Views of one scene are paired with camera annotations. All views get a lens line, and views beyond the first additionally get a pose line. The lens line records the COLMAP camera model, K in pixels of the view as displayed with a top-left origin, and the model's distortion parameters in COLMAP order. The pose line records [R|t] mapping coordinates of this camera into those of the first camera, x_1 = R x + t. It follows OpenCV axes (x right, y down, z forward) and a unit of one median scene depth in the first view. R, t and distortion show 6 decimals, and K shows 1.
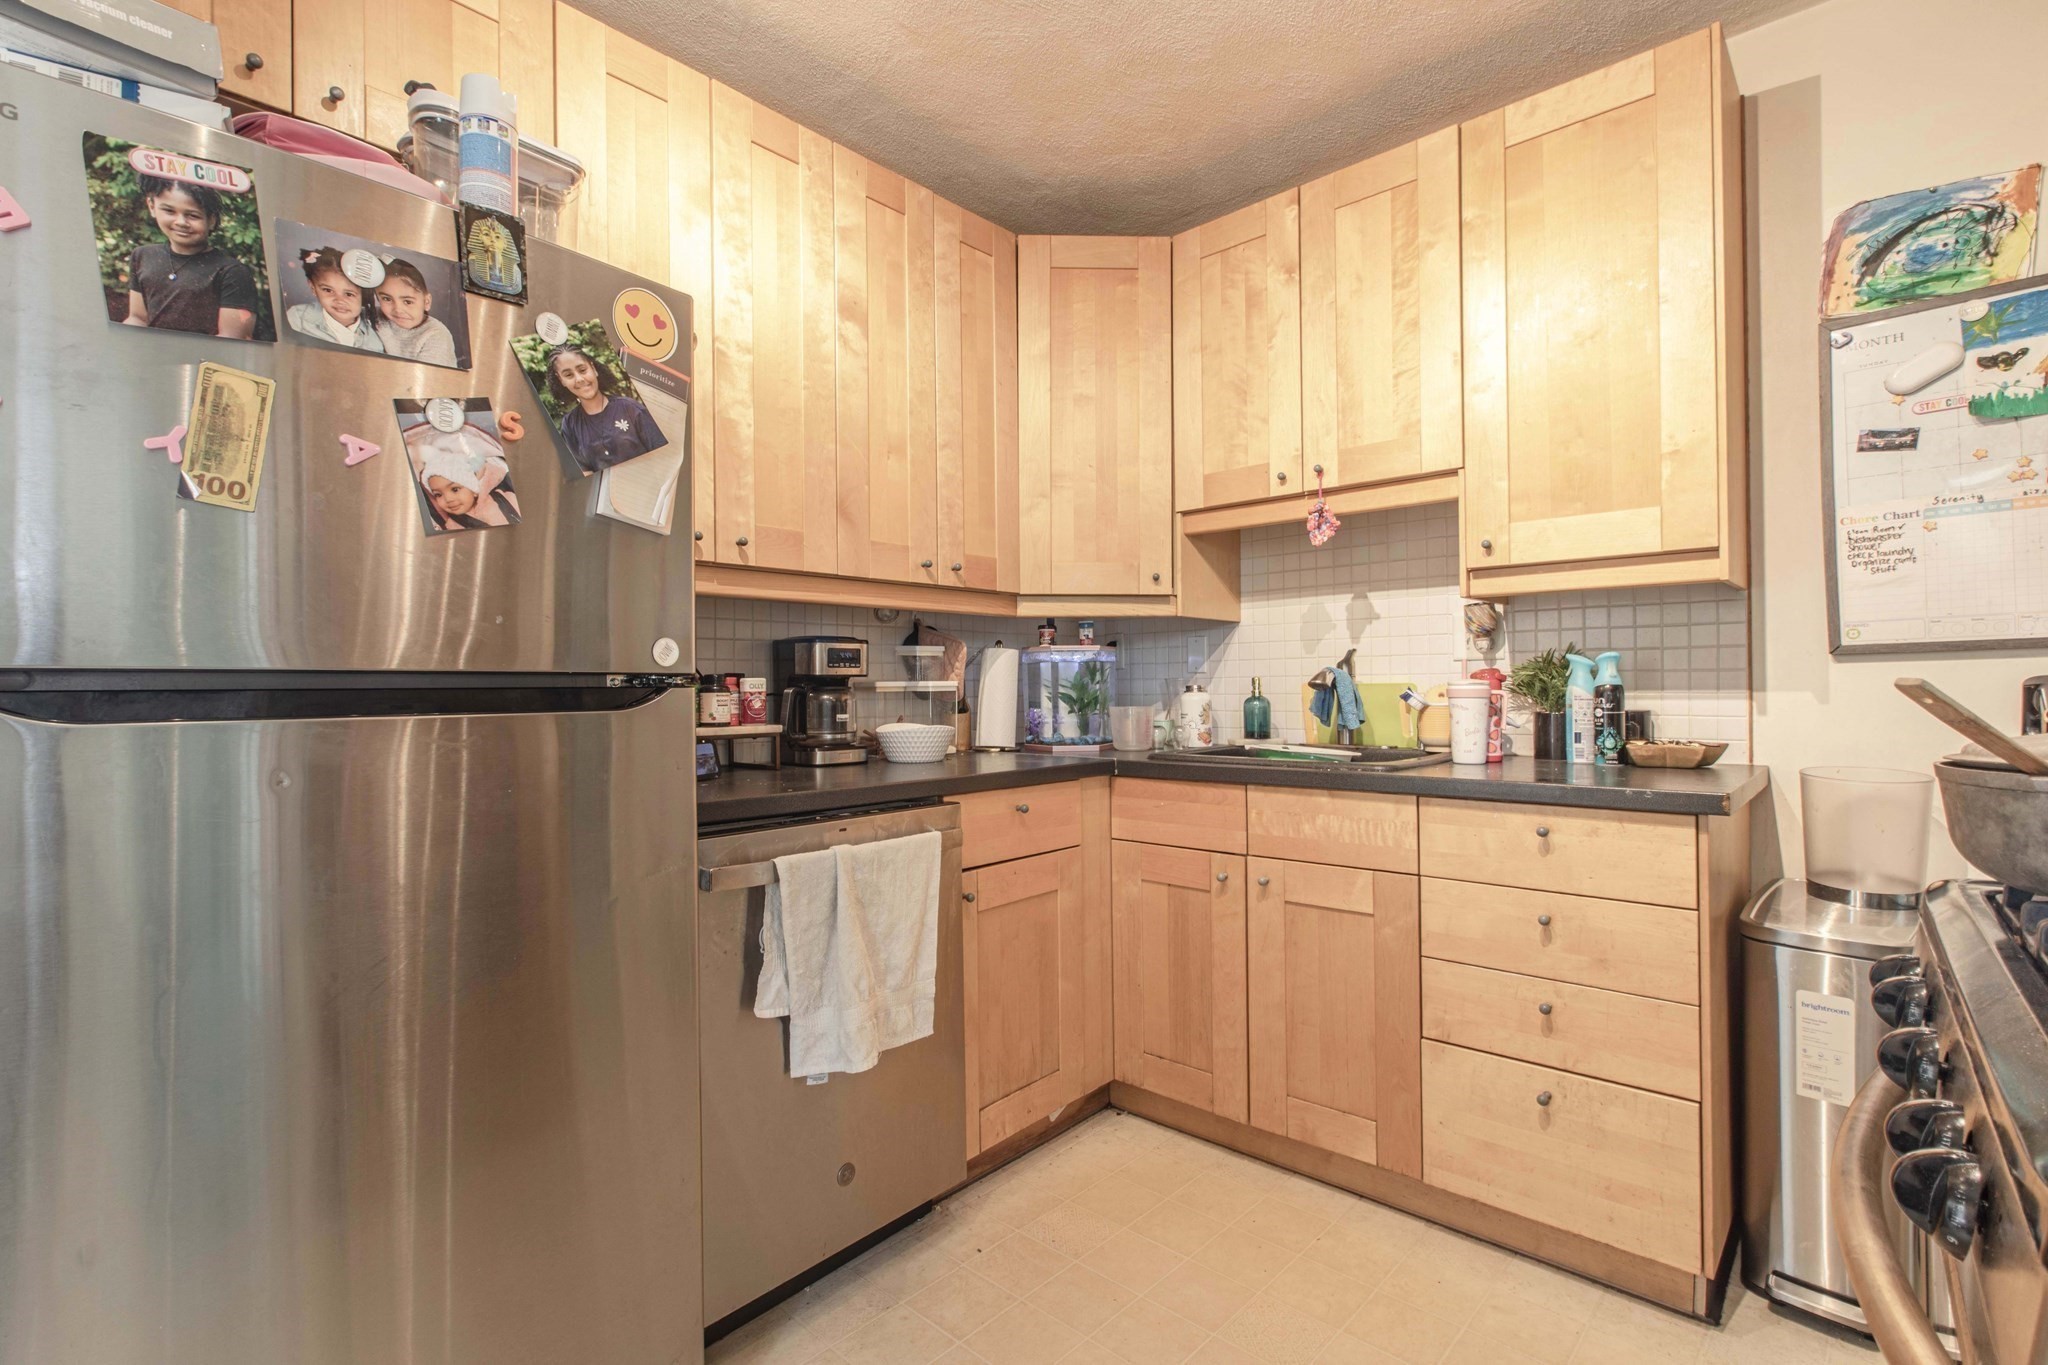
lens RADIAL K [[932.1, 0, 1028.3], [0, 932.1, 678.6], [0, 0, 1]] dist [-0.003036, 0.001095]
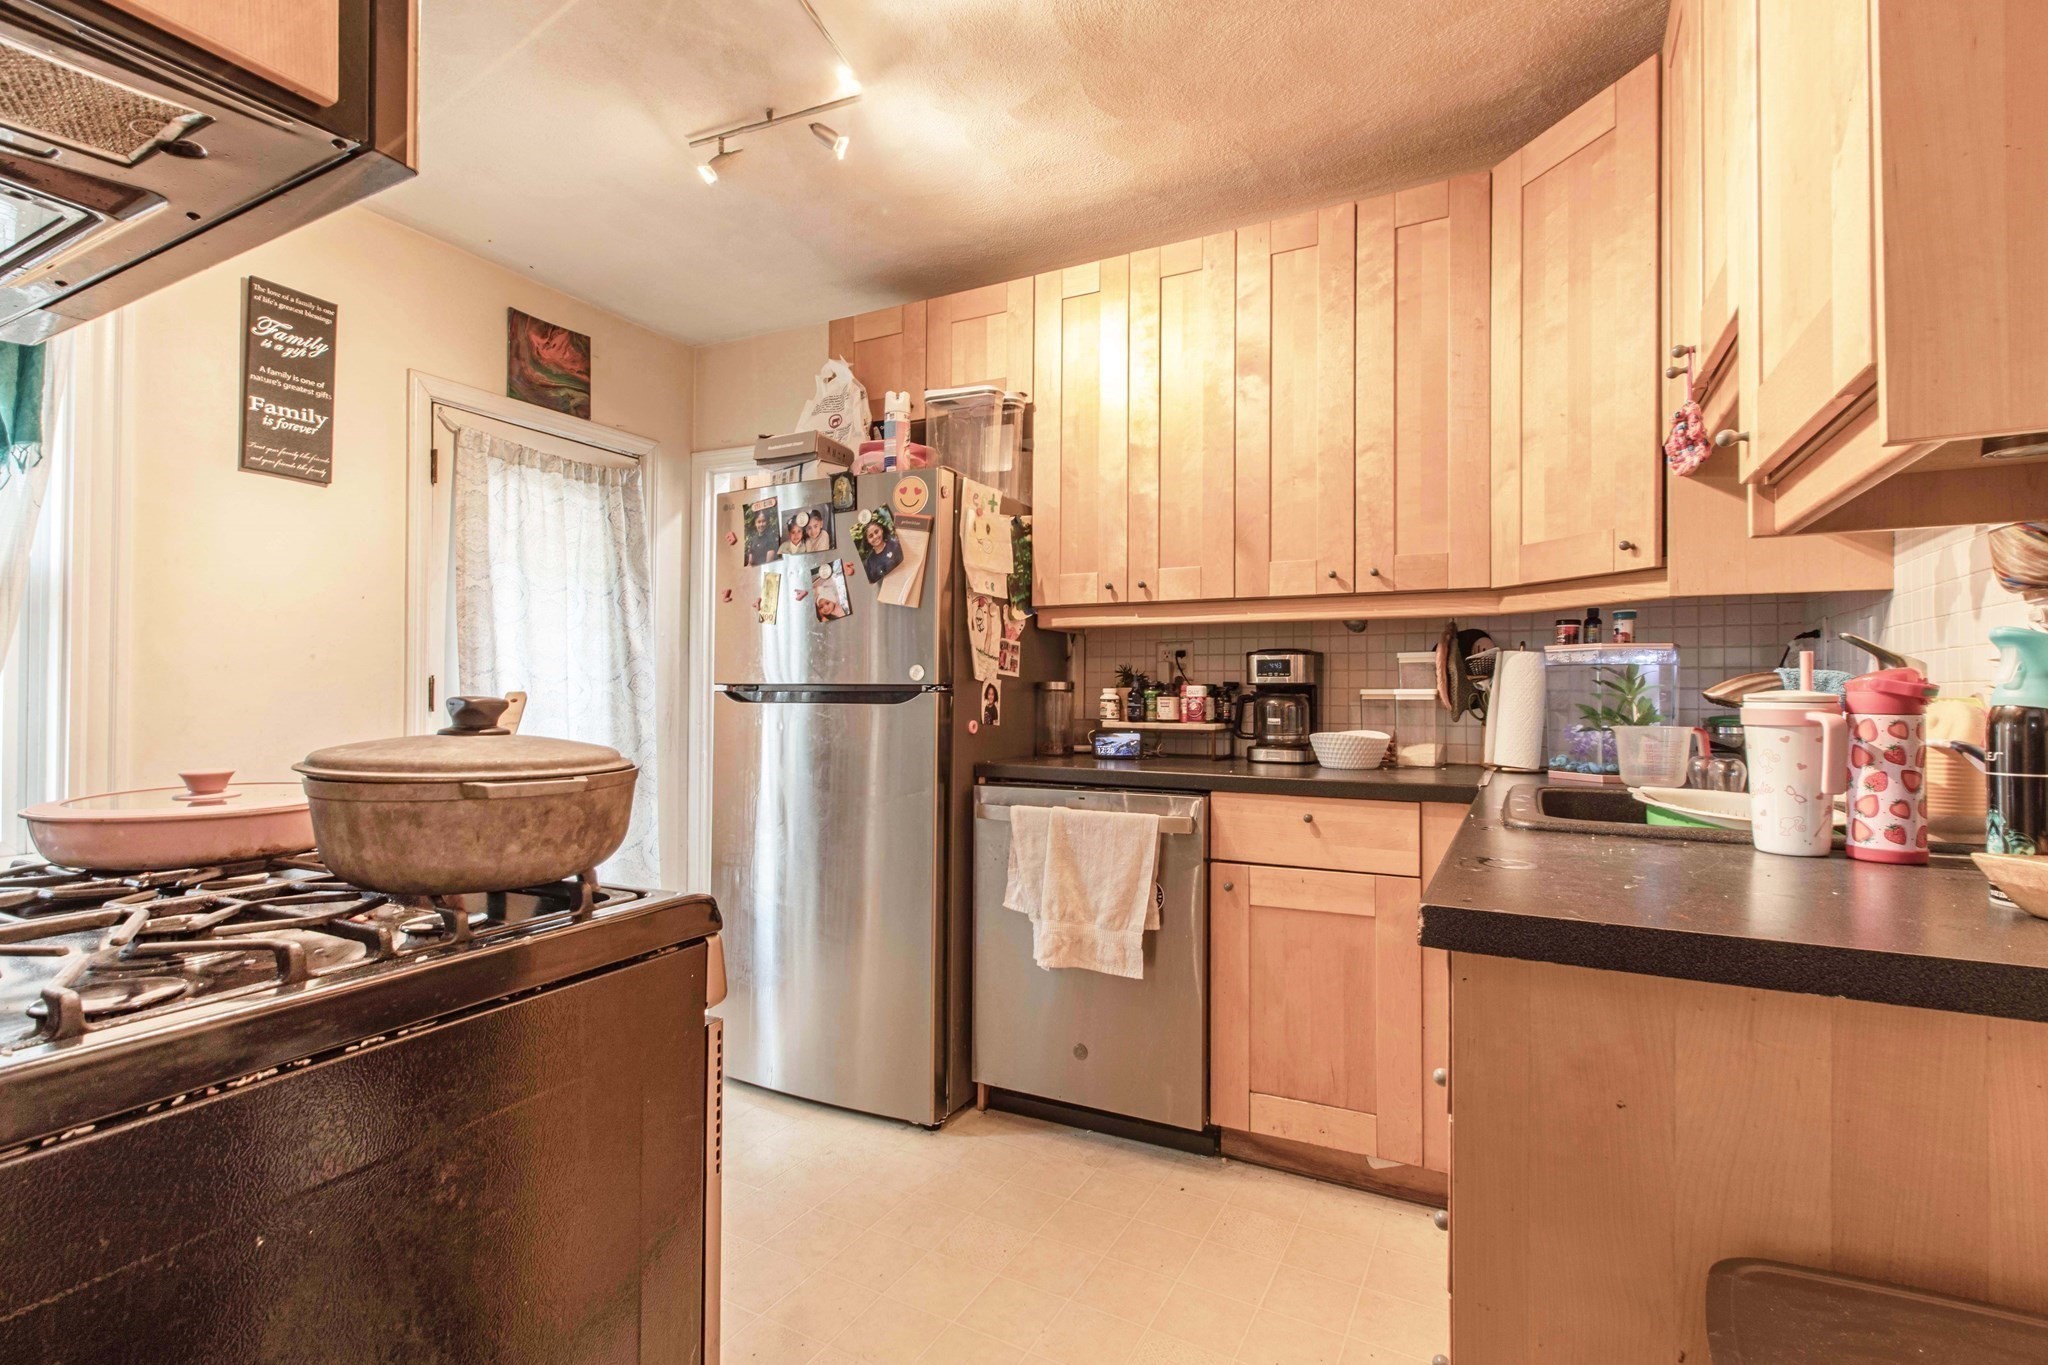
lens RADIAL K [[932.1, 0, 1031.0], [0, 932.1, 679.6], [0, 0, 1]] dist [-0.003036, 0.001095]
pose [[0.260054, -0.003679, -0.965587, 0.922092], [0.000948, 0.999993, -0.003555, -0.005424], [0.965594, 0.000009, 0.260056, 0.483034]]
